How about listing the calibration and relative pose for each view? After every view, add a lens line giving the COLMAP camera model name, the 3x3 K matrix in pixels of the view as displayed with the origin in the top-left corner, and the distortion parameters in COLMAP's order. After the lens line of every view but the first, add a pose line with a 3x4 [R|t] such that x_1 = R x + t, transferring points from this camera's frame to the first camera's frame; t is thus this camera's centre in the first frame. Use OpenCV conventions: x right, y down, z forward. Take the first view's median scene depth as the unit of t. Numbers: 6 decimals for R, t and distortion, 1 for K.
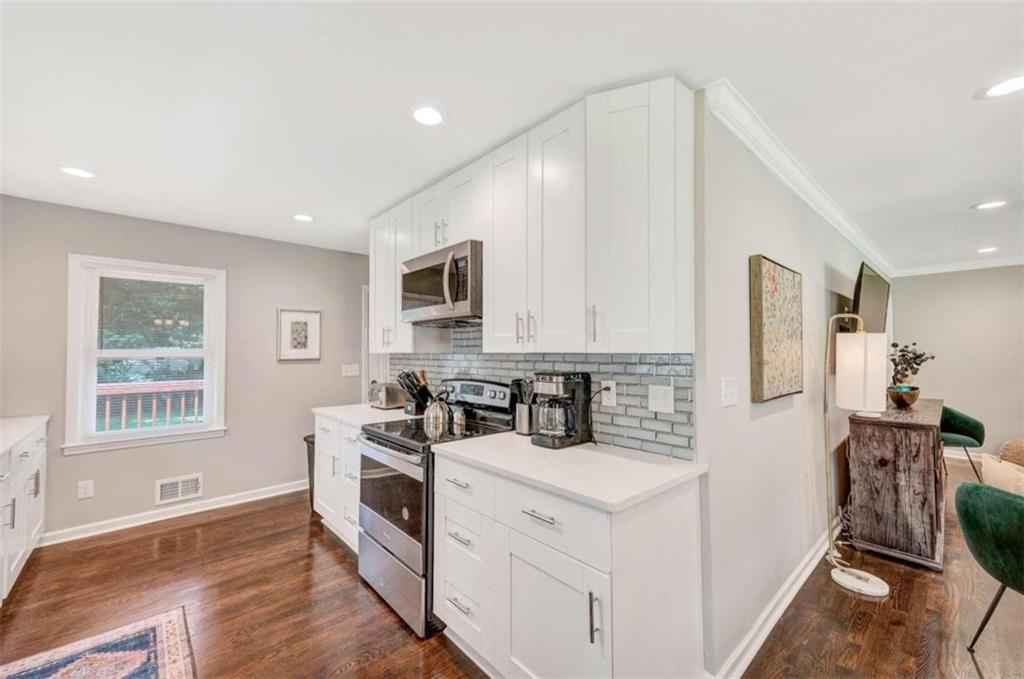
lens RADIAL K [[401.4, 0, 512.0], [0, 401.4, 339.5], [0, 0, 1]] dist [0.015080, -0.000085]
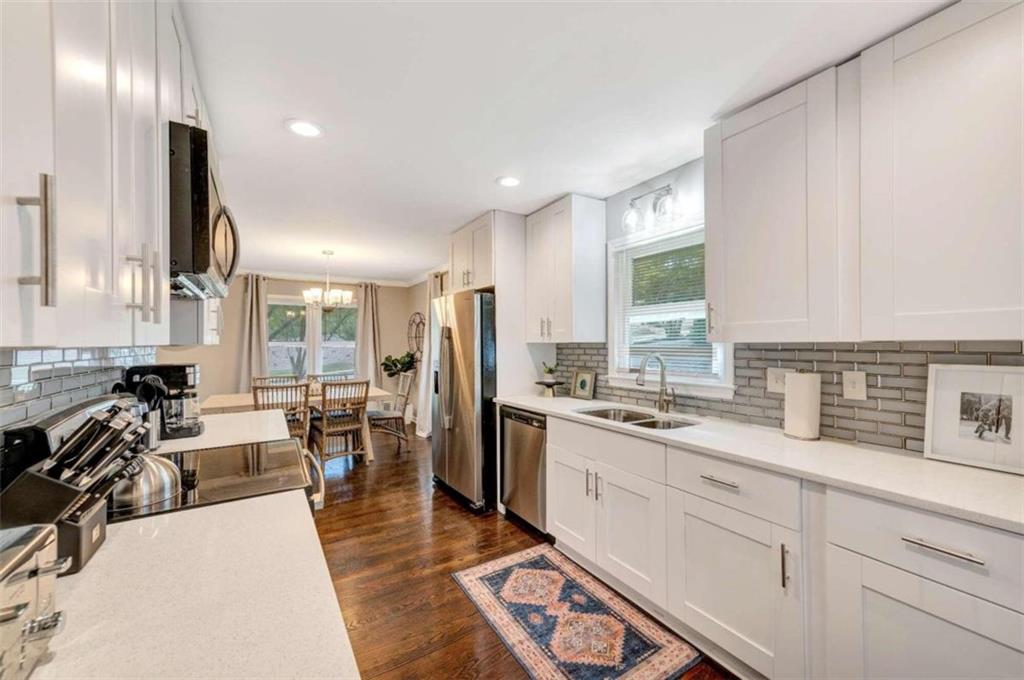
lens RADIAL K [[382.6, 0, 512.0], [0, 382.6, 340.0], [0, 0, 1]] dist [-0.000800, -0.000029]
pose [[-0.983910, 0.004130, 0.178620, -0.652780], [-0.002034, 0.999409, -0.034312, 0.039288], [-0.178656, -0.034123, -0.983320, 1.318417]]
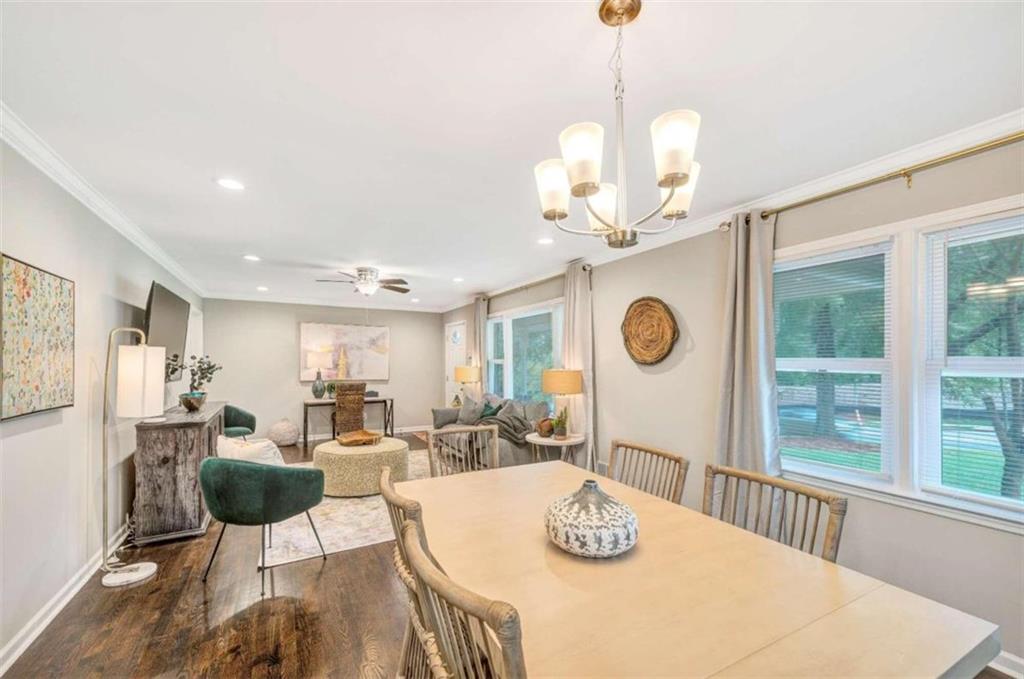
lens RADIAL K [[422.8, 0, 511.3], [0, 422.8, 361.8], [0, 0, 1]] dist [0.017819, -0.000073]
pose [[0.239033, 0.001930, 0.971010, -0.020008], [-0.027672, 0.999605, 0.004826, -0.006288], [-0.970617, -0.028024, 0.238992, -0.215789]]
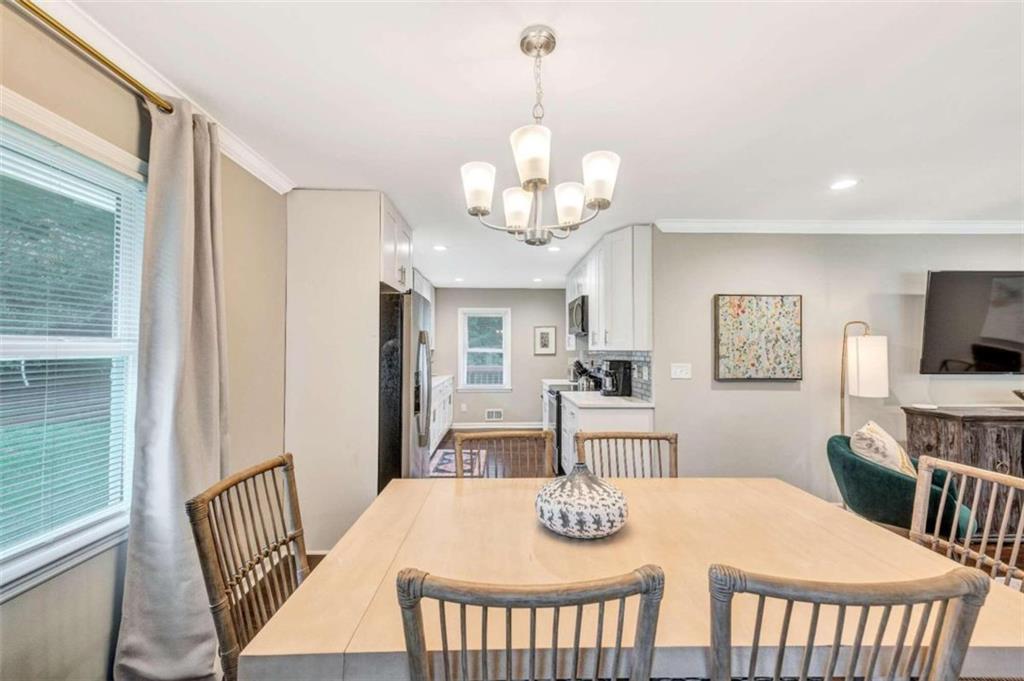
lens RADIAL K [[401.4, 0, 512.0], [0, 401.4, 340.5], [0, 0, 1]] dist [0.015080, -0.000085]
pose [[0.752756, -0.011977, -0.658191, 0.780353], [0.016724, 0.999860, 0.000932, -0.020267], [0.658087, -0.011709, 0.752851, -0.626094]]
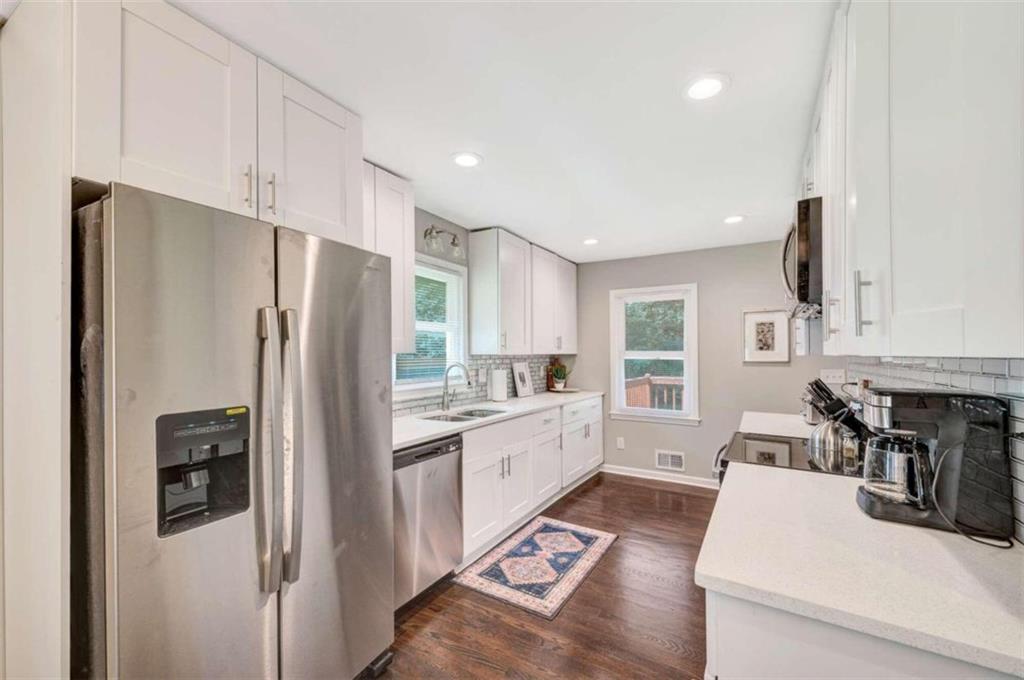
lens RADIAL K [[414.7, 0, 525.8], [0, 414.7, 348.7], [0, 0, 1]] dist [0.049950, -0.000031]
pose [[0.301771, -0.010544, -0.953322, 0.388204], [0.027748, 0.999612, -0.002272, 0.006890], [0.952976, -0.025767, 0.301947, 0.225695]]
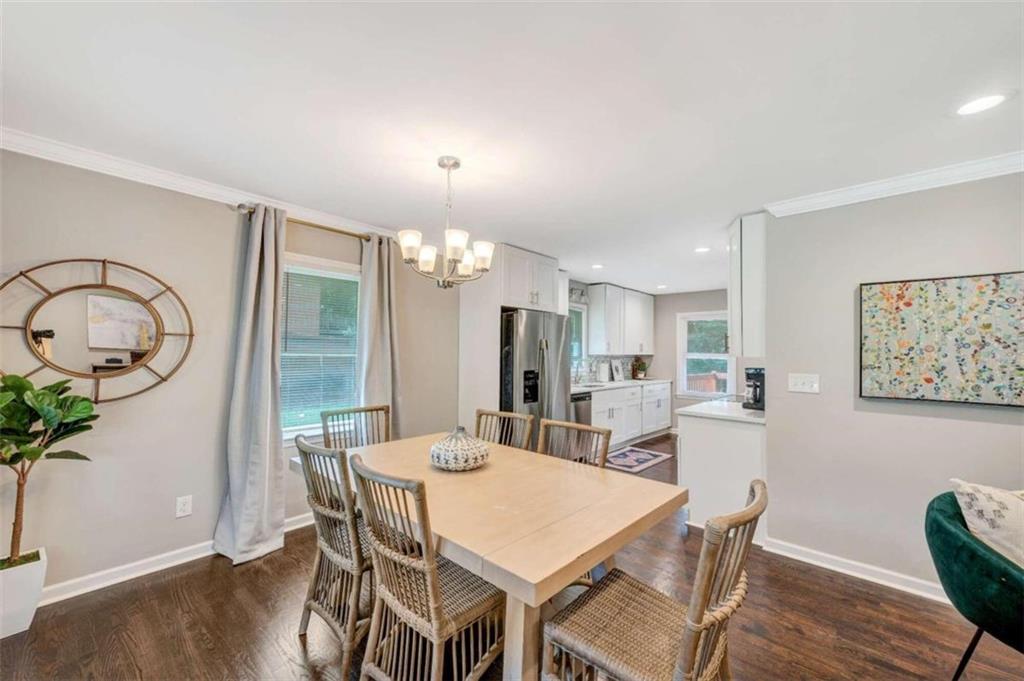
lens RADIAL K [[403.0, 0, 510.7], [0, 403.0, 346.8], [0, 0, 1]] dist [0.000139, 0.000052]
pose [[0.070308, -0.011990, -0.997453, 1.317929], [0.017926, 0.999781, -0.010754, -0.009180], [0.997364, -0.017124, 0.070508, -0.142925]]
